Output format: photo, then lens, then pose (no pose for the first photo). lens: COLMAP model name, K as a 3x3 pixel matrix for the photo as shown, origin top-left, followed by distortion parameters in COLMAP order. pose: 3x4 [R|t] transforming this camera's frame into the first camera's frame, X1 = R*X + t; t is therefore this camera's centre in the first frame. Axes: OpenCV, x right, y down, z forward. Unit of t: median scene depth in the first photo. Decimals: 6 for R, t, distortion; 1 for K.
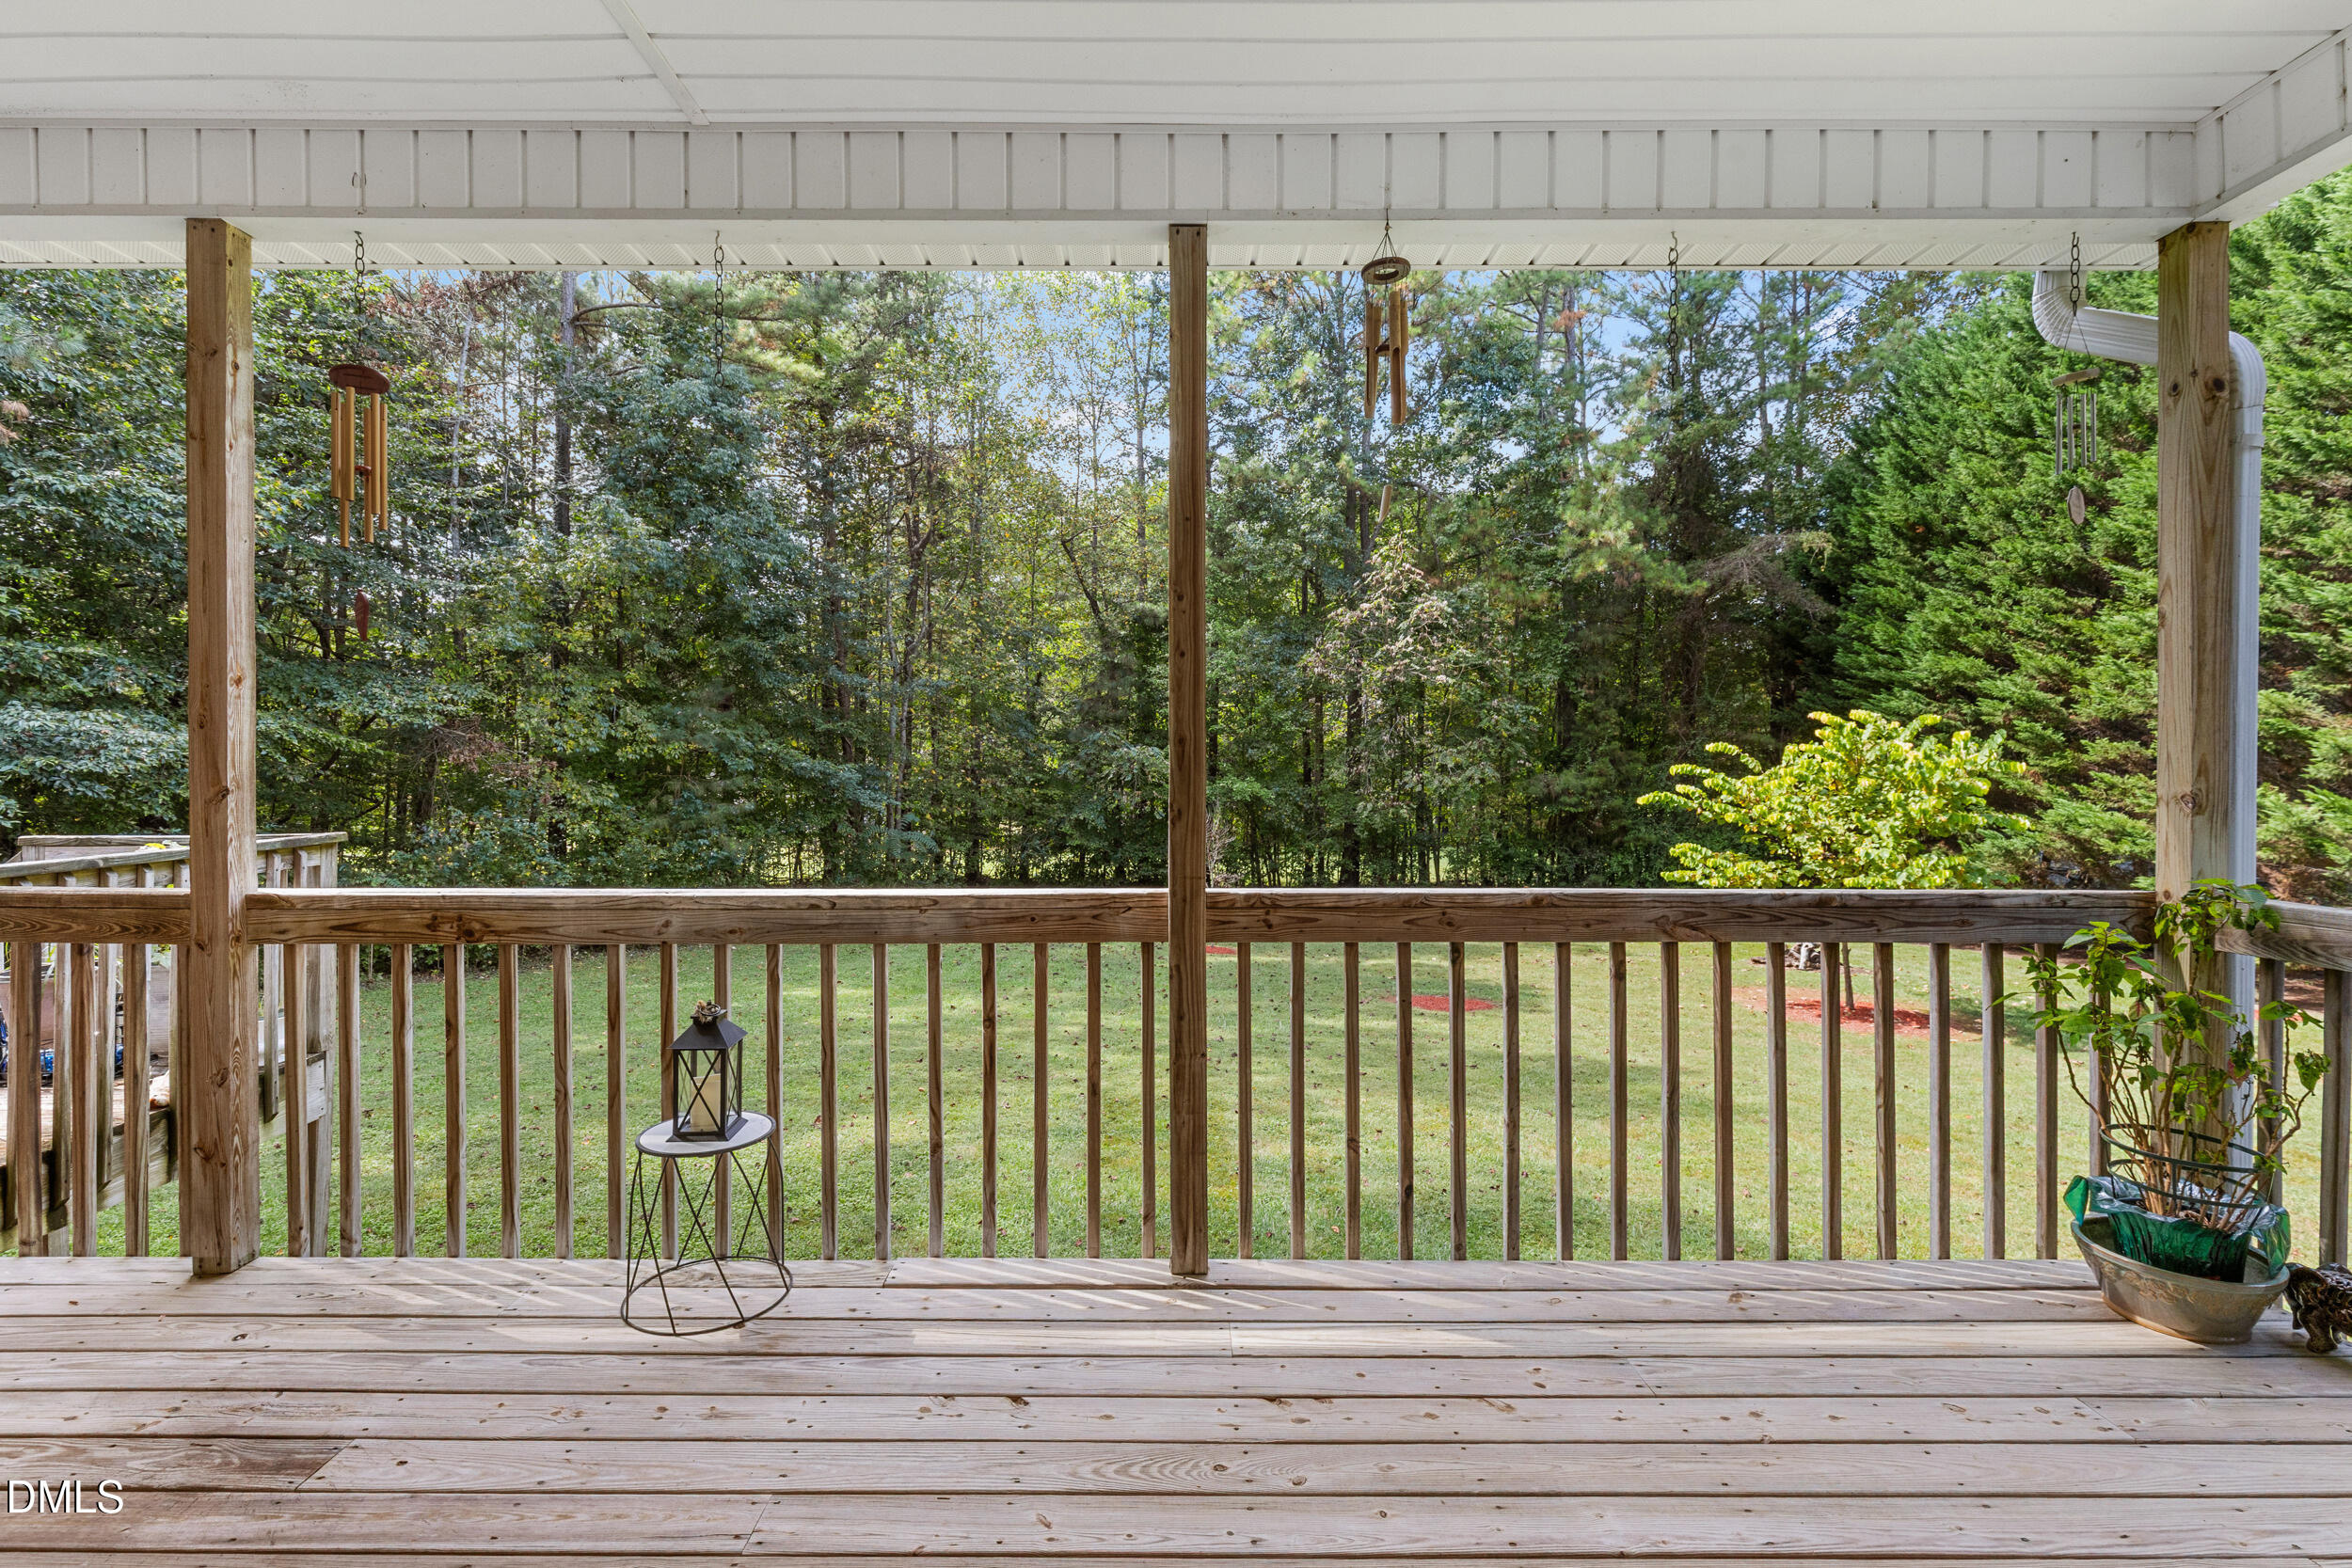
lens RADIAL K [[1056.1, 0, 1153.9], [0, 1056.1, 769.3], [0, 0, 1]] dist [0.000889, 0.000773]
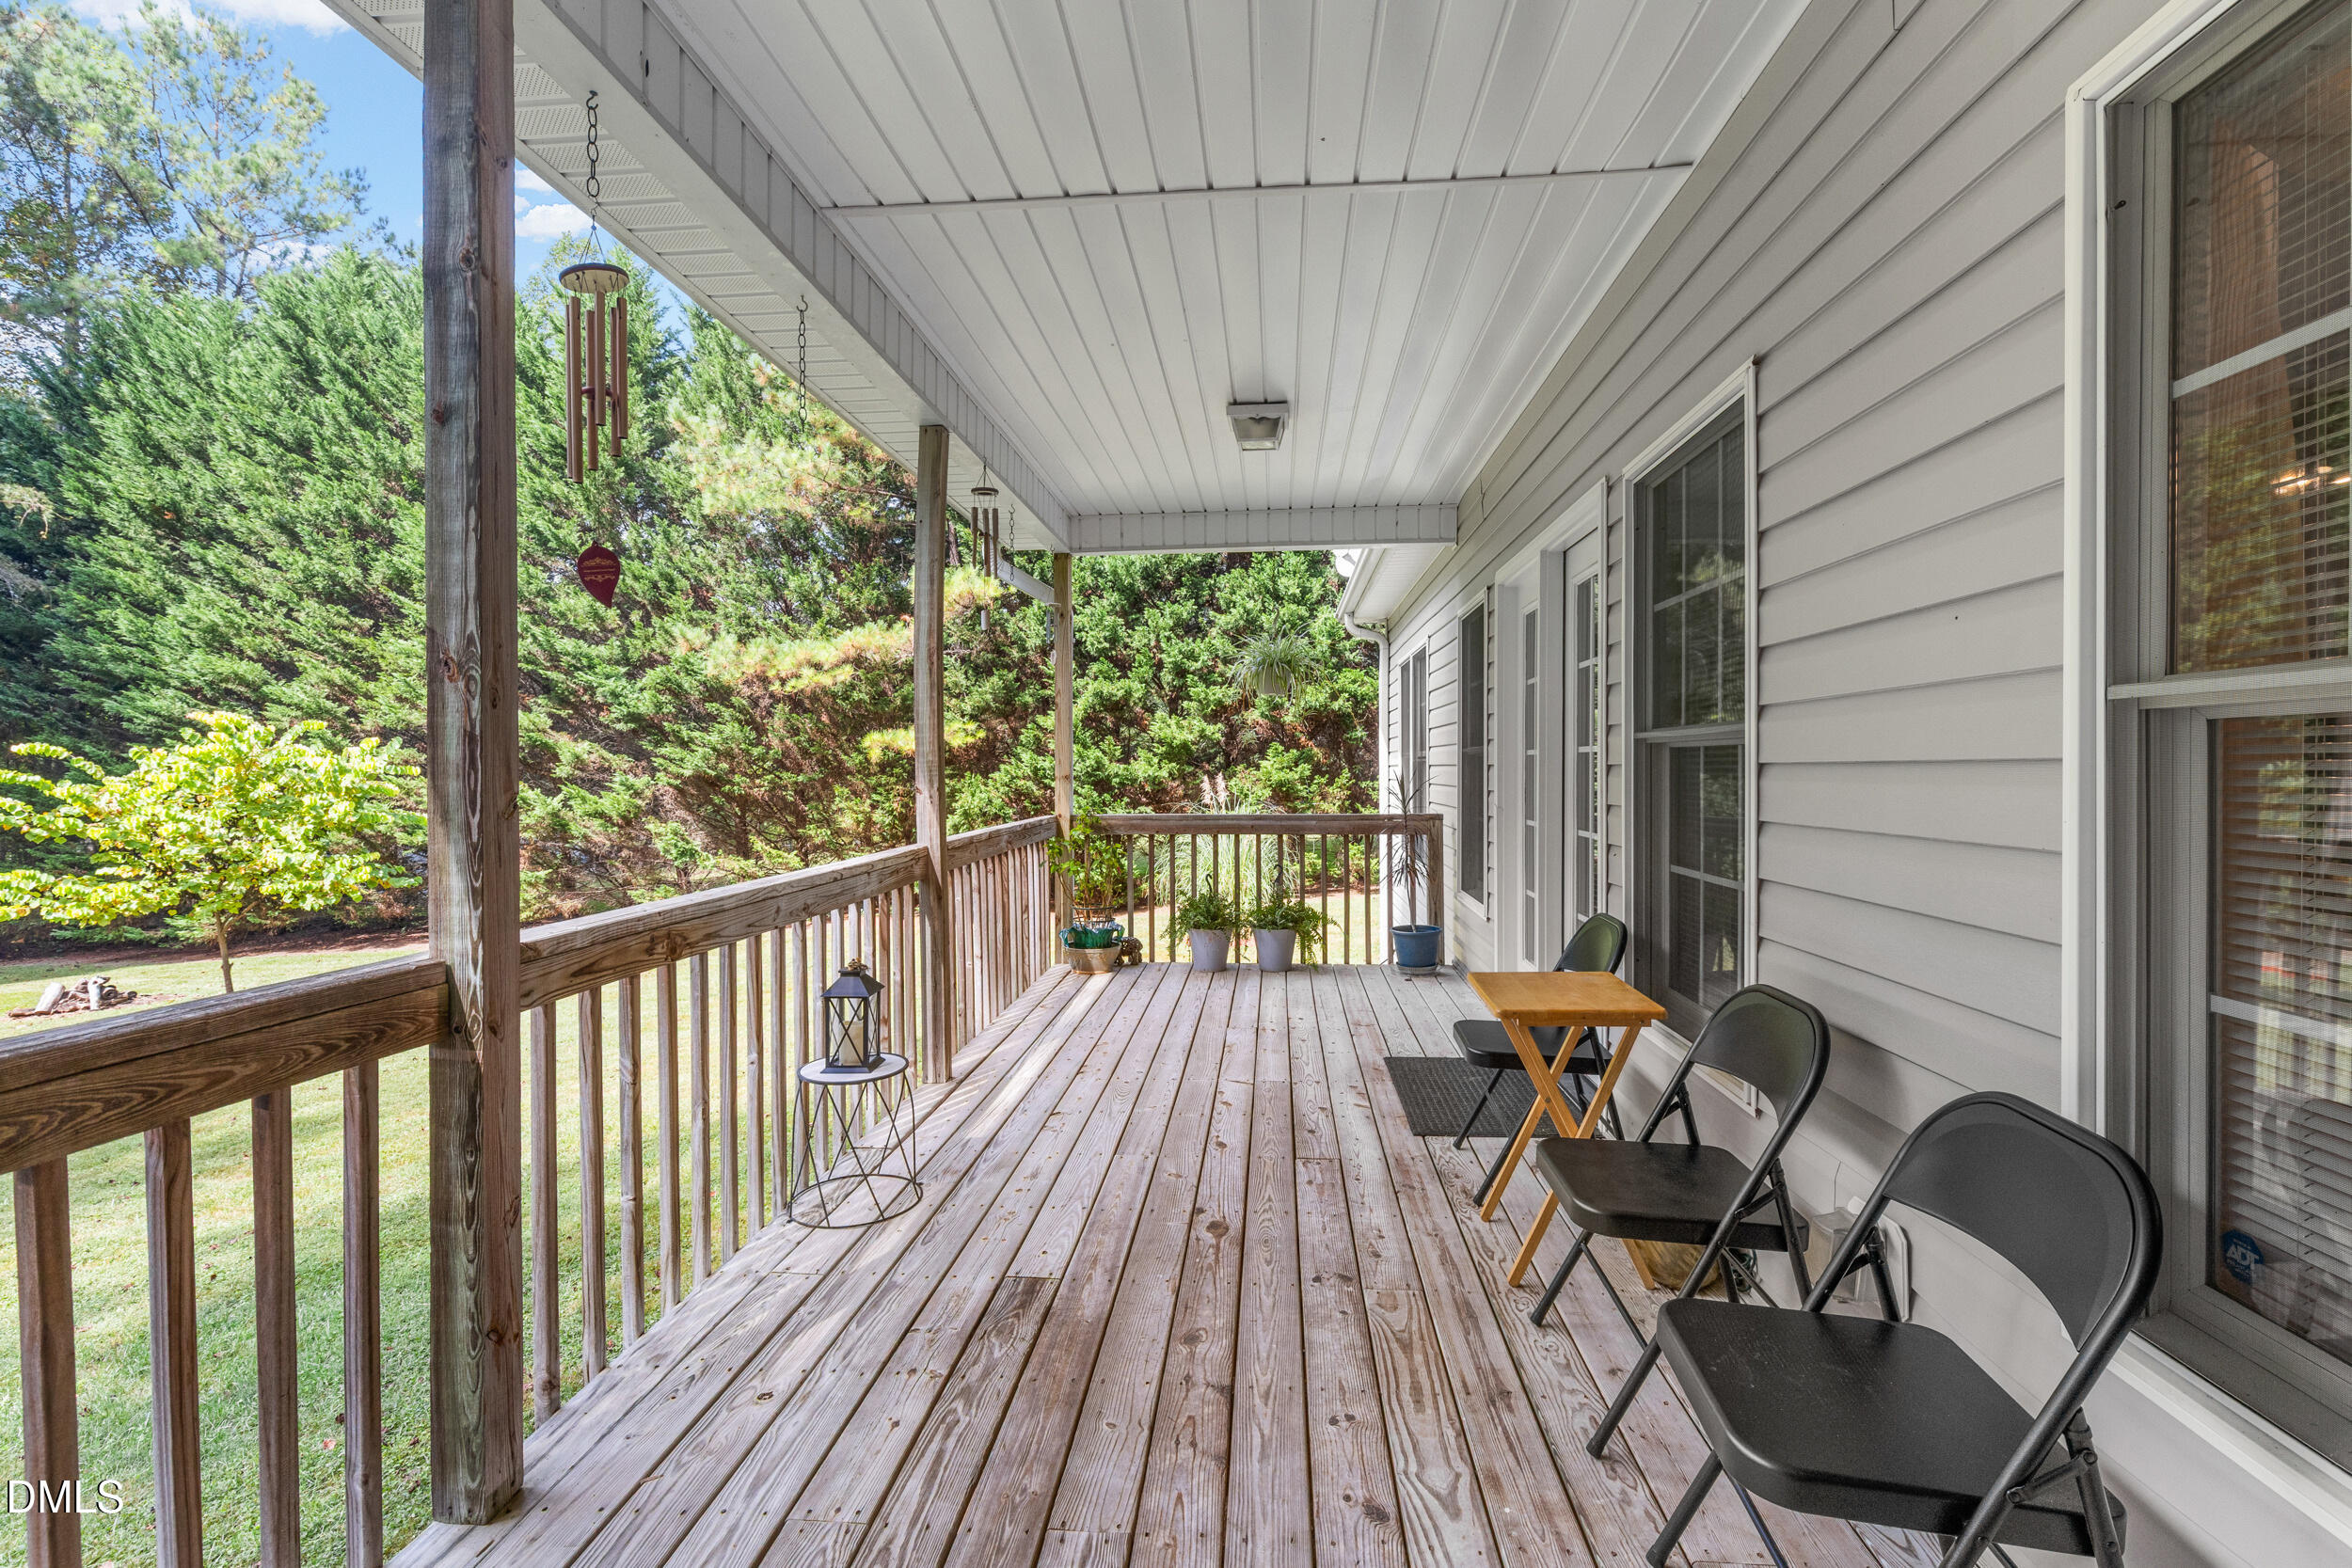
lens RADIAL K [[1056.1, 0, 1173.6], [0, 1056.1, 771.2], [0, 0, 1]] dist [0.000889, 0.000773]
pose [[0.095069, -0.007530, 0.995442, -0.130779], [0.010950, 0.999919, 0.006518, 0.000190], [-0.995410, 0.010280, 0.095144, 0.042725]]
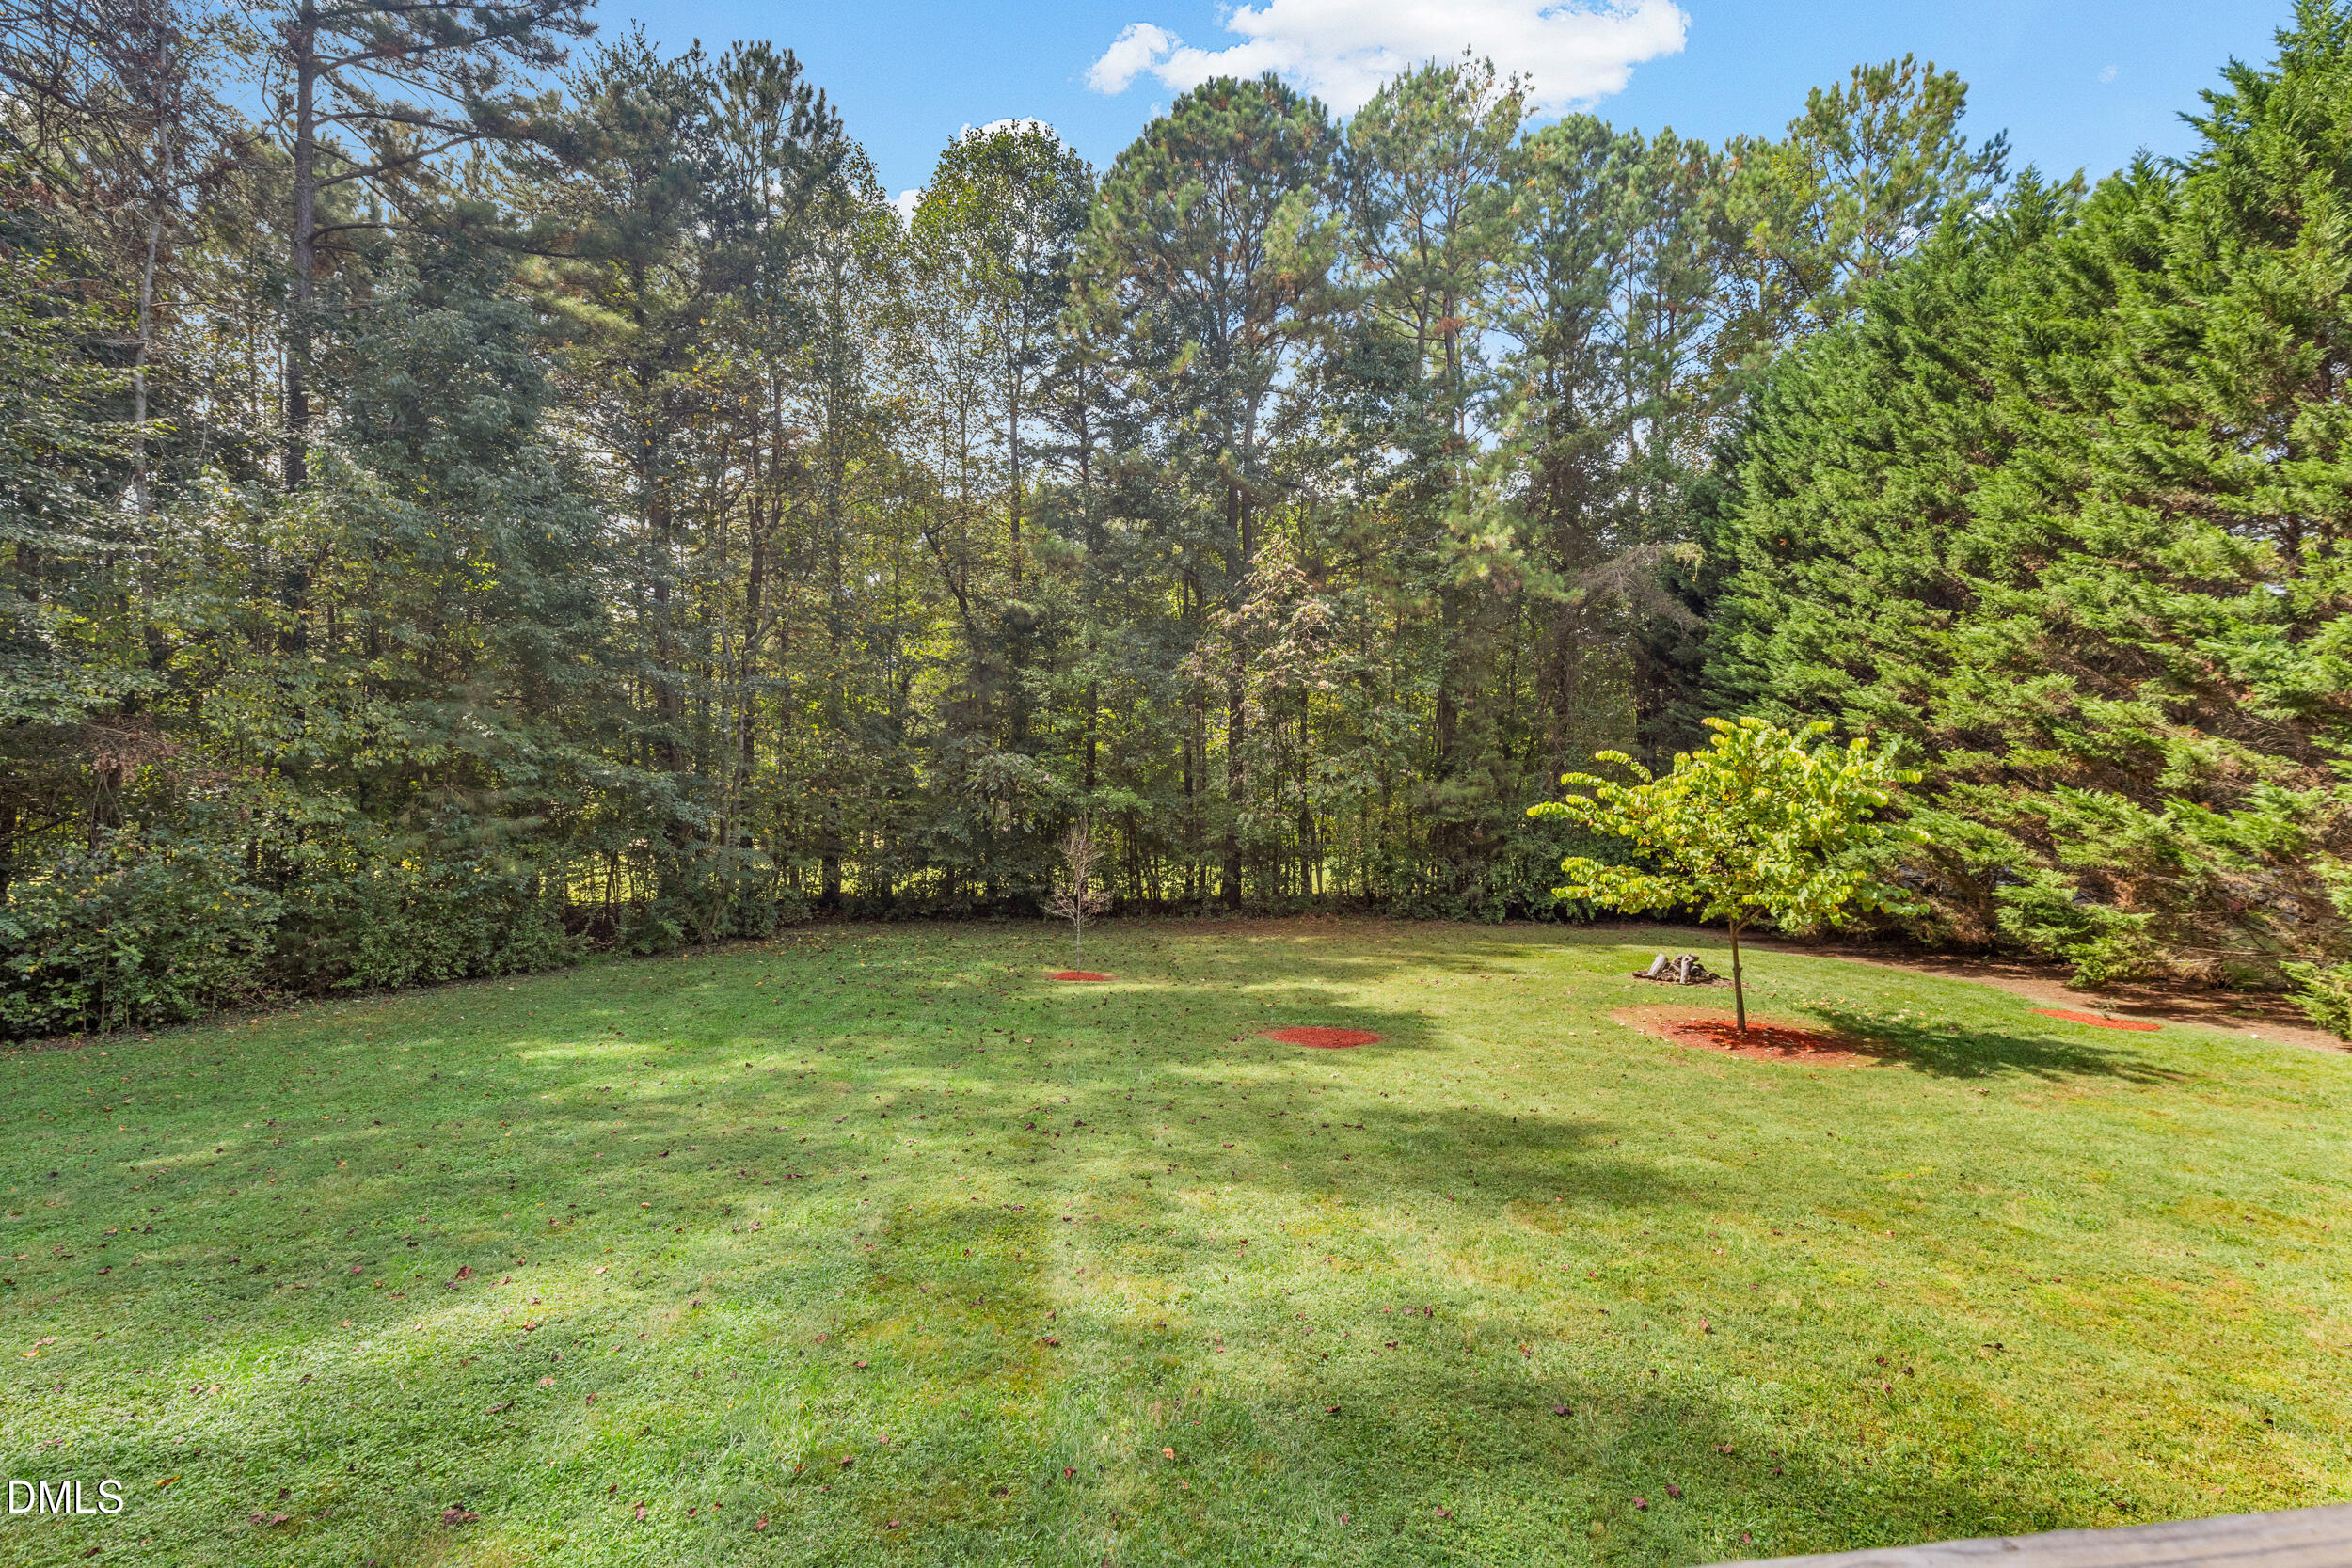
lens RADIAL K [[1056.1, 0, 1177.9], [0, 1056.1, 779.5], [0, 0, 1]] dist [0.000889, 0.000773]
pose [[0.991797, 0.000643, 0.127821, 0.021353], [-0.000728, 1.000000, 0.000619, 0.000347], [-0.127820, -0.000707, 0.991797, 0.077676]]
